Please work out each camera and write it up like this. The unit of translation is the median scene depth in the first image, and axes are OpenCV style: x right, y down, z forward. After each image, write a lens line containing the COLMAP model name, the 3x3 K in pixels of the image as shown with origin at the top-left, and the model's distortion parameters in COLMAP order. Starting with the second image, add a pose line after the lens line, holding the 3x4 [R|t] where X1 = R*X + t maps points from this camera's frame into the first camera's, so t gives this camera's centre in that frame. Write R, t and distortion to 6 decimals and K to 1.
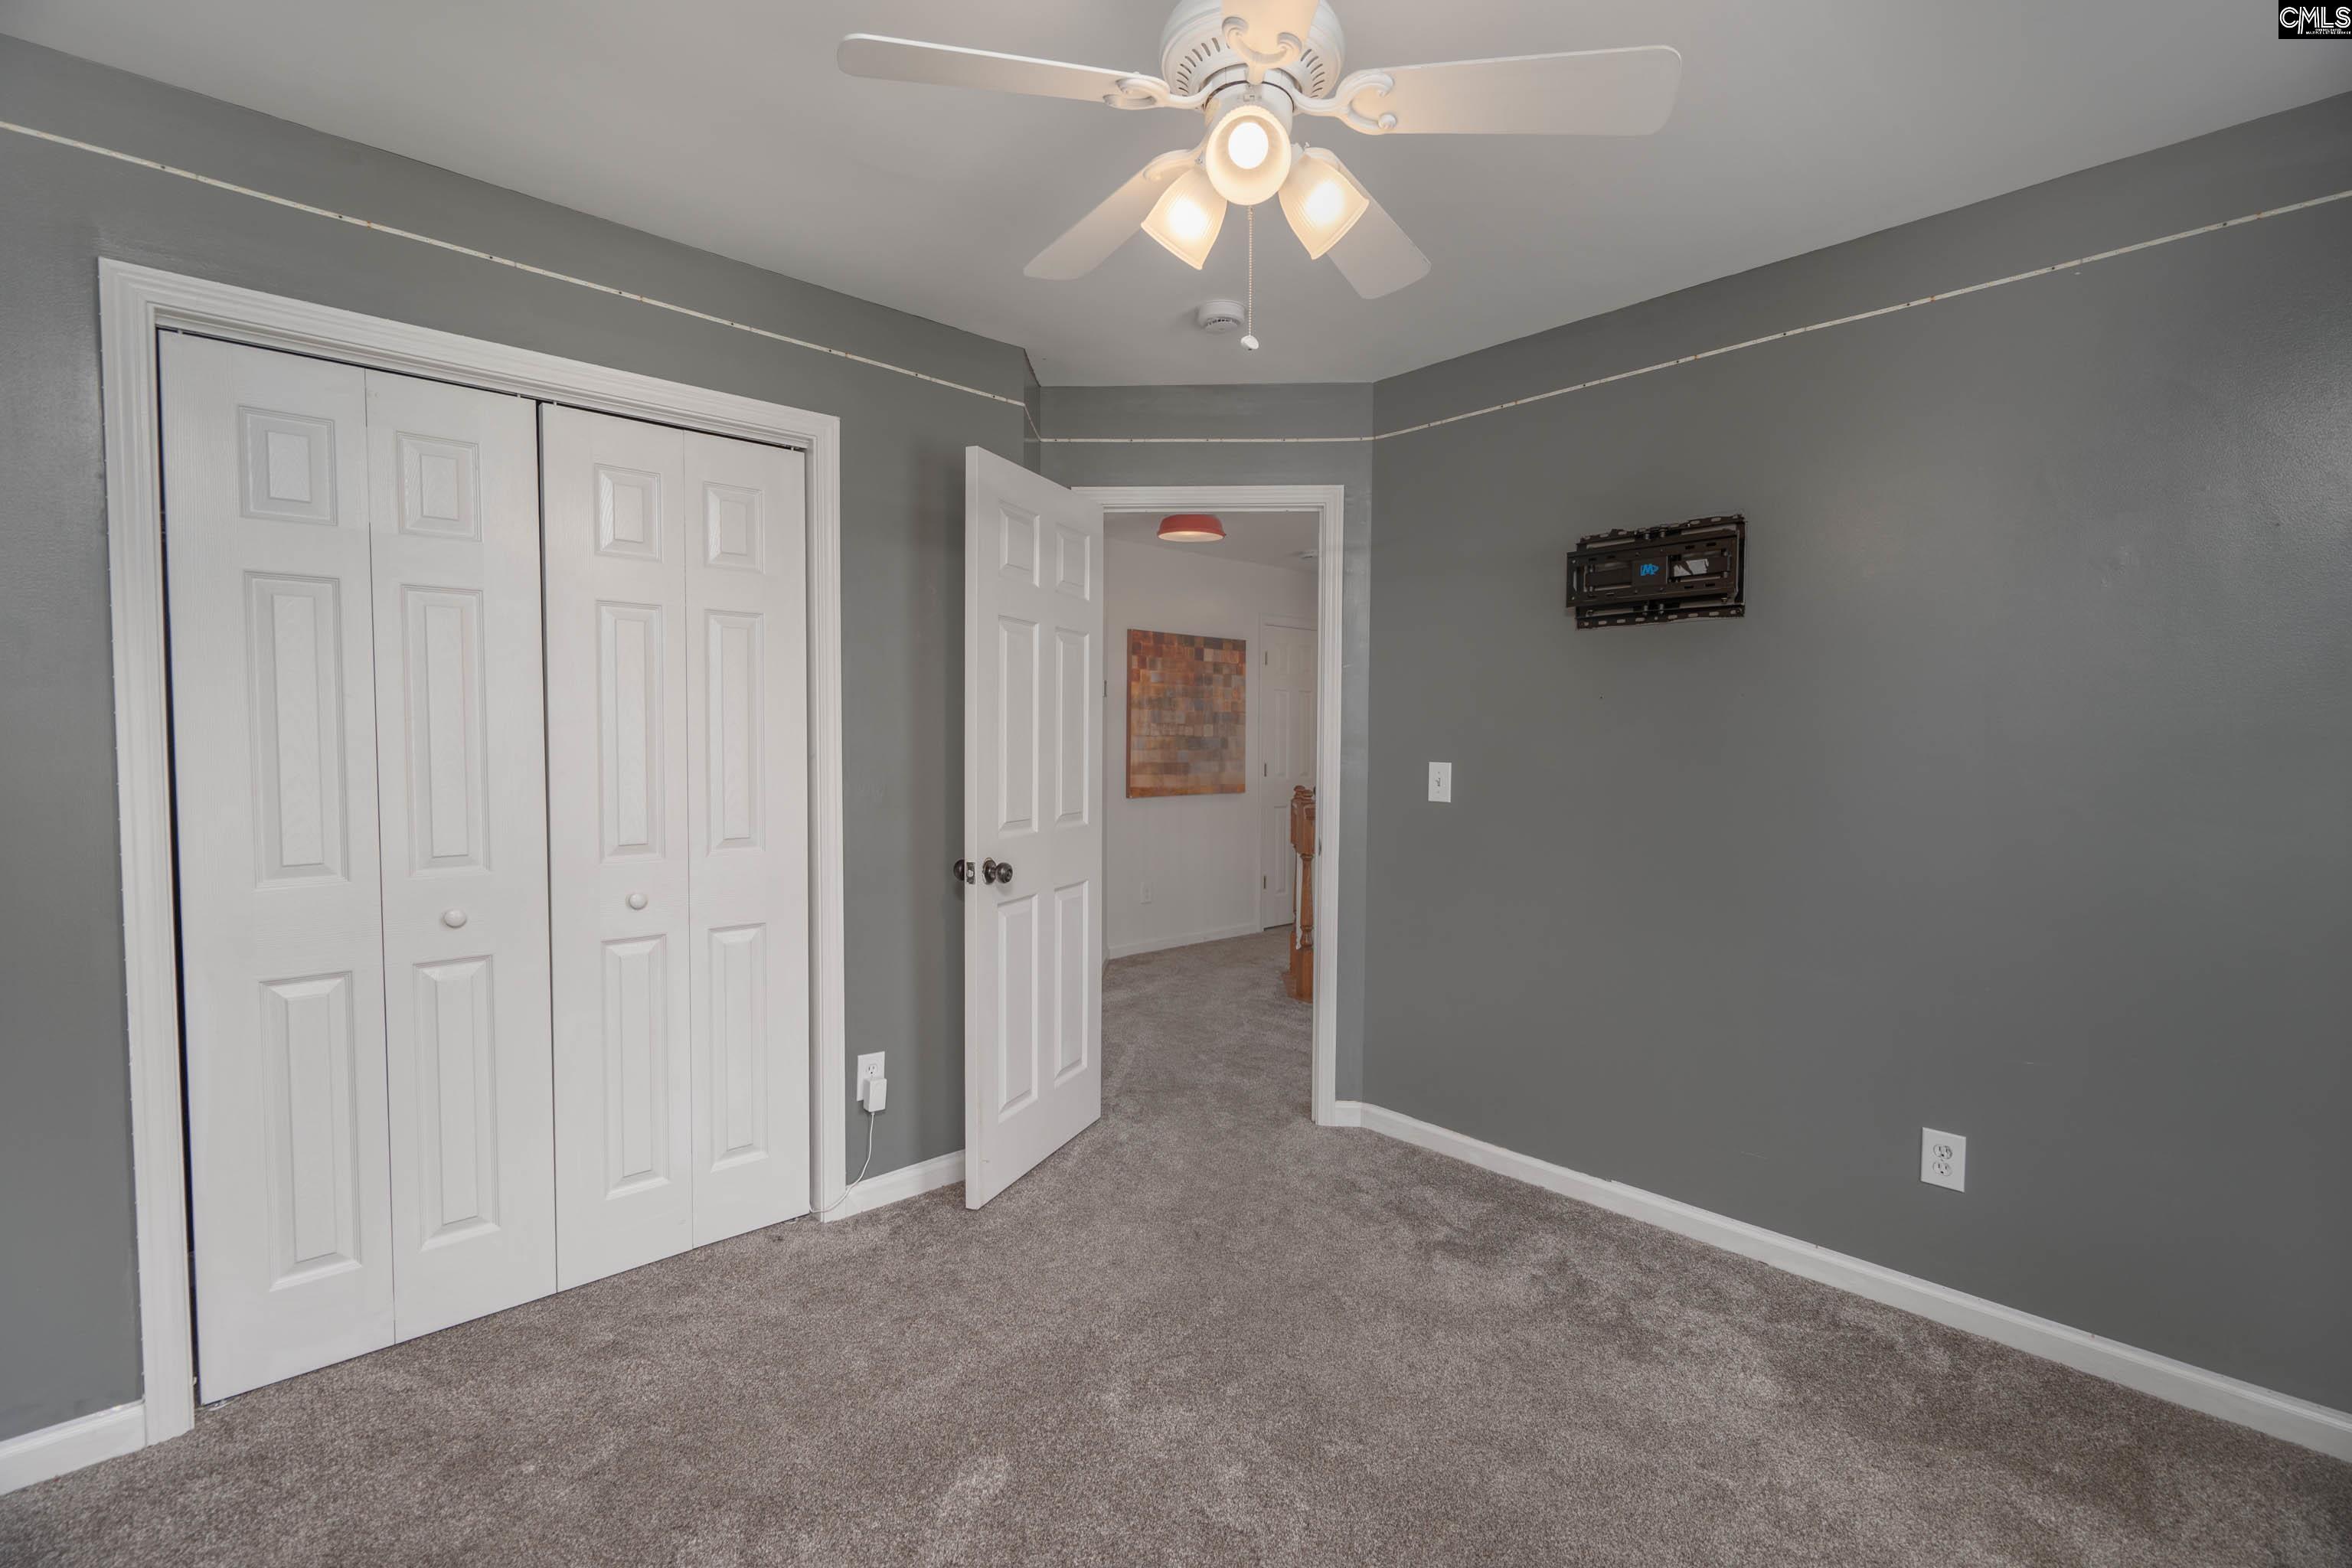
lens RADIAL K [[1043.2, 0, 1172.5], [0, 1043.2, 774.0], [0, 0, 1]] dist [-0.005307, 0.000284]
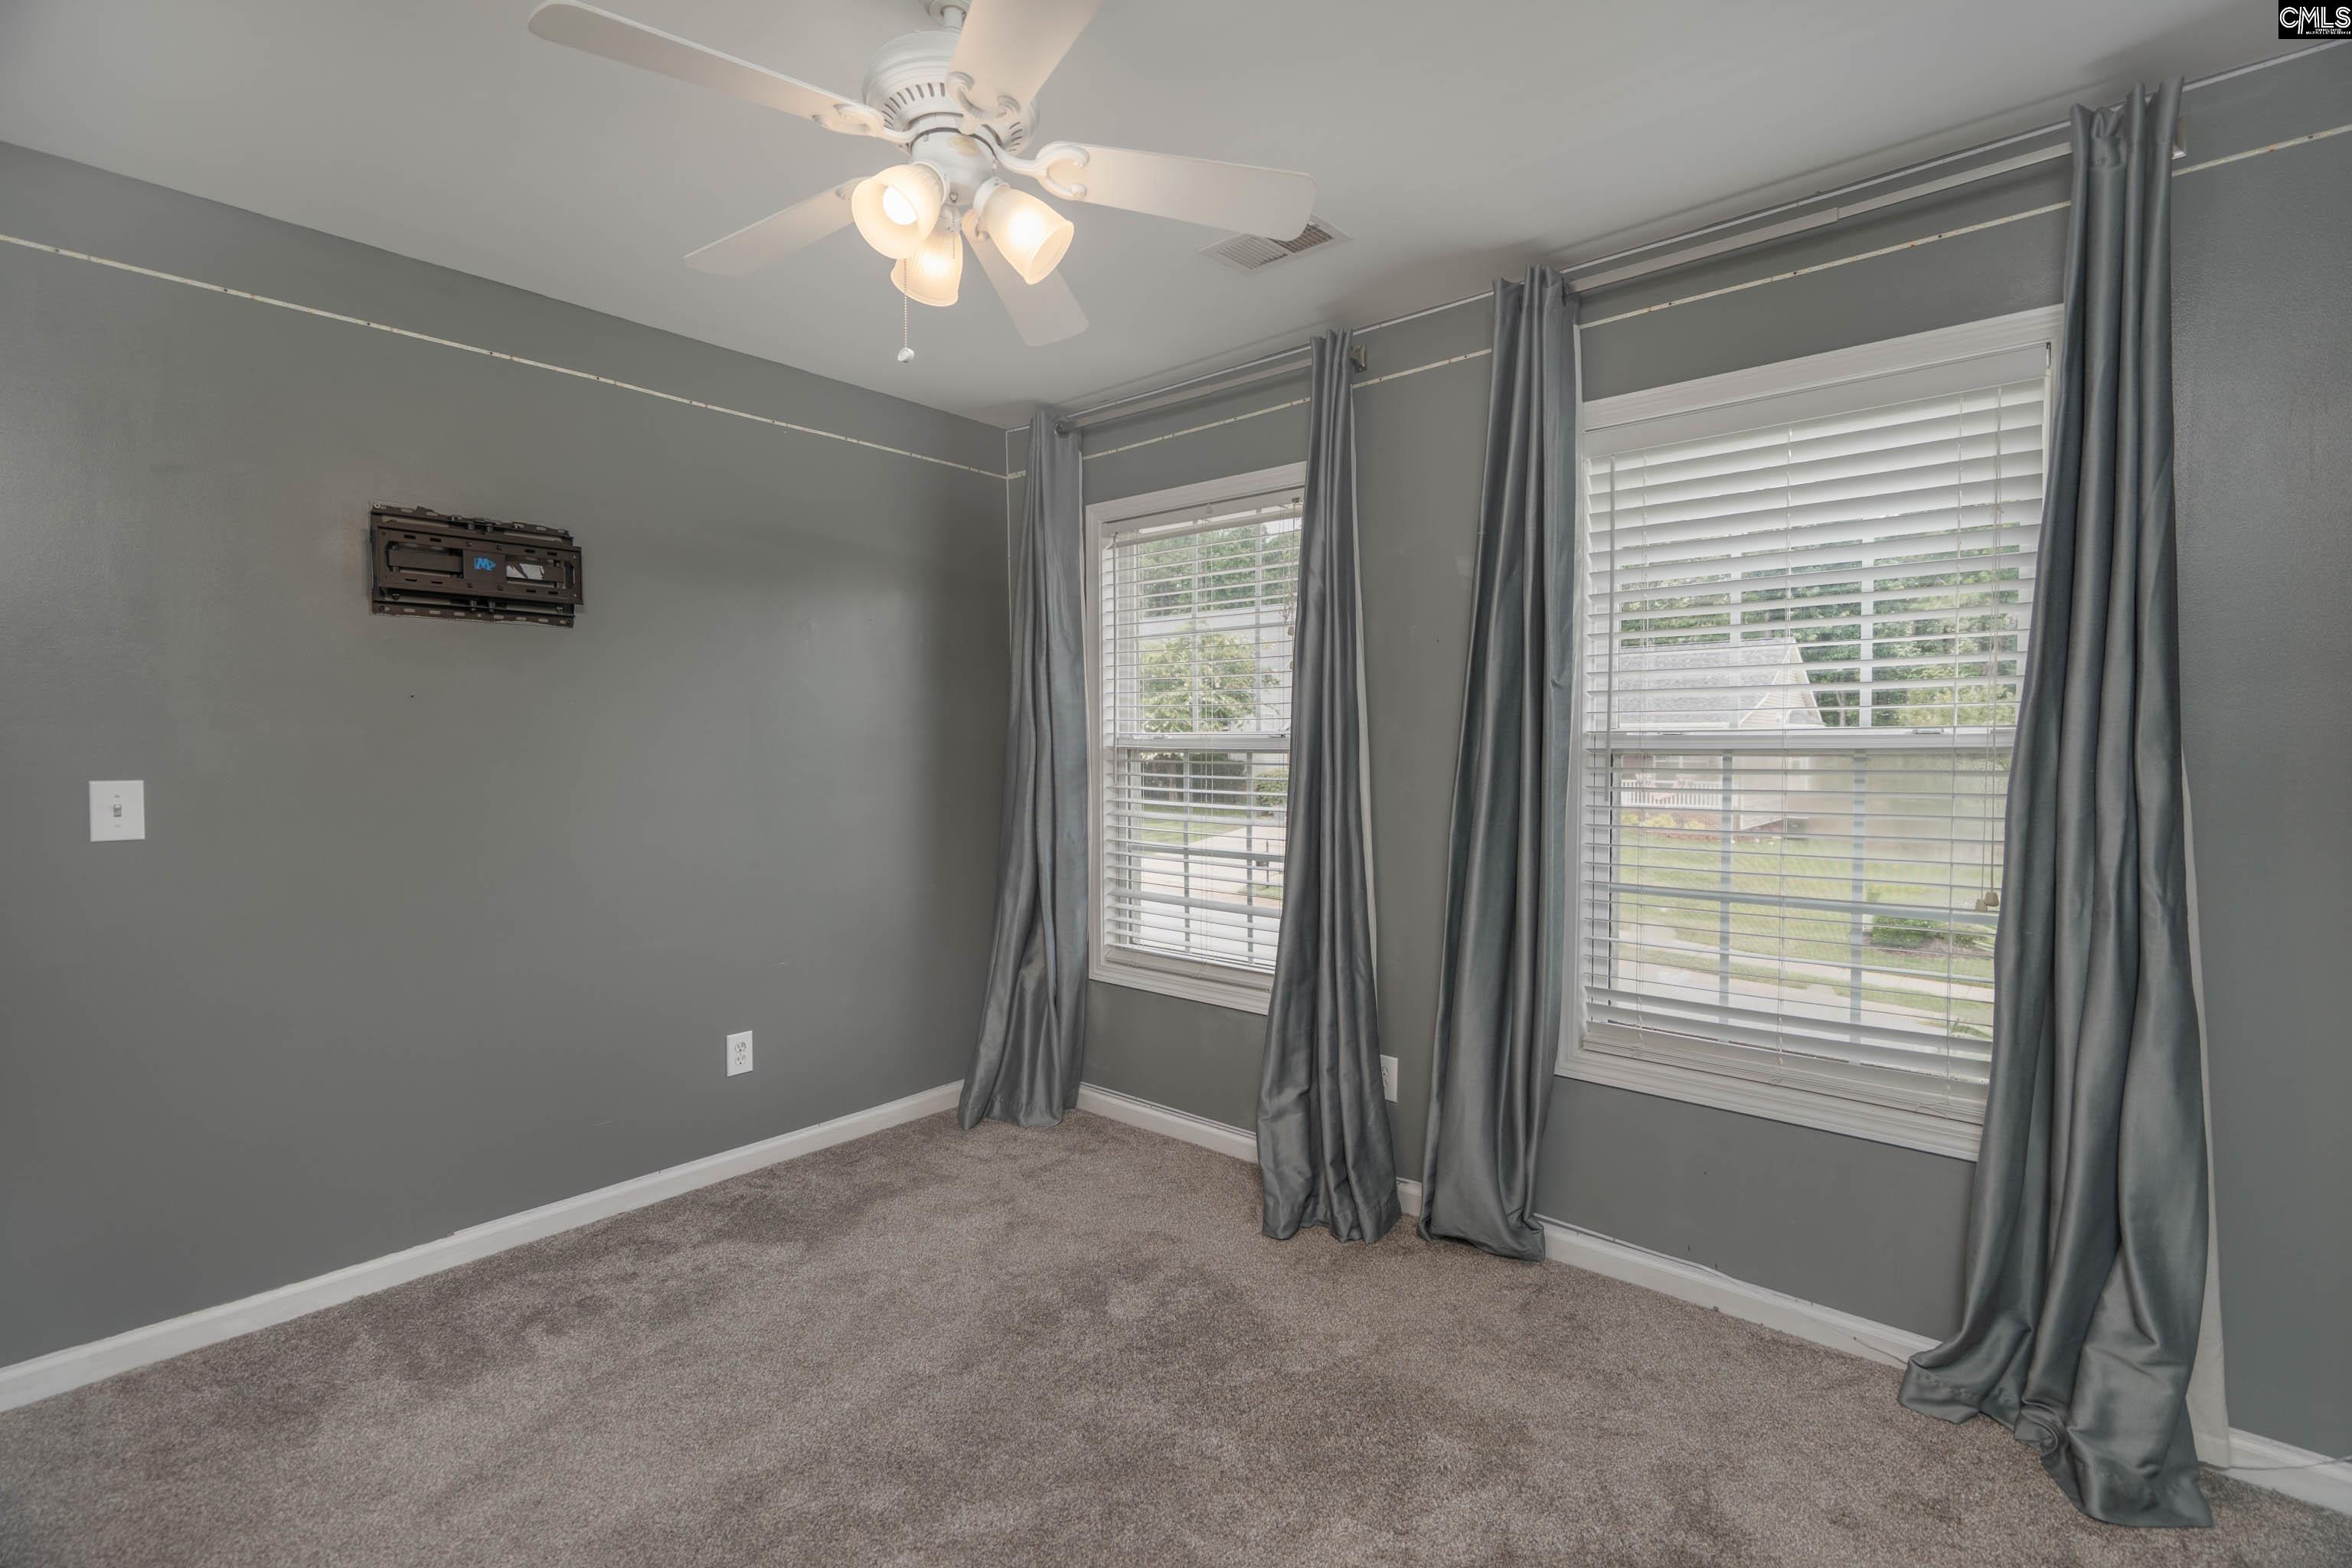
lens RADIAL K [[1043.2, 0, 1172.5], [0, 1043.2, 774.0], [0, 0, 1]] dist [-0.005307, 0.000284]
pose [[-0.102588, -0.037824, 0.994005, -0.564429], [0.036606, 0.998456, 0.041772, -0.023224], [-0.994050, 0.040672, -0.101045, 0.493052]]
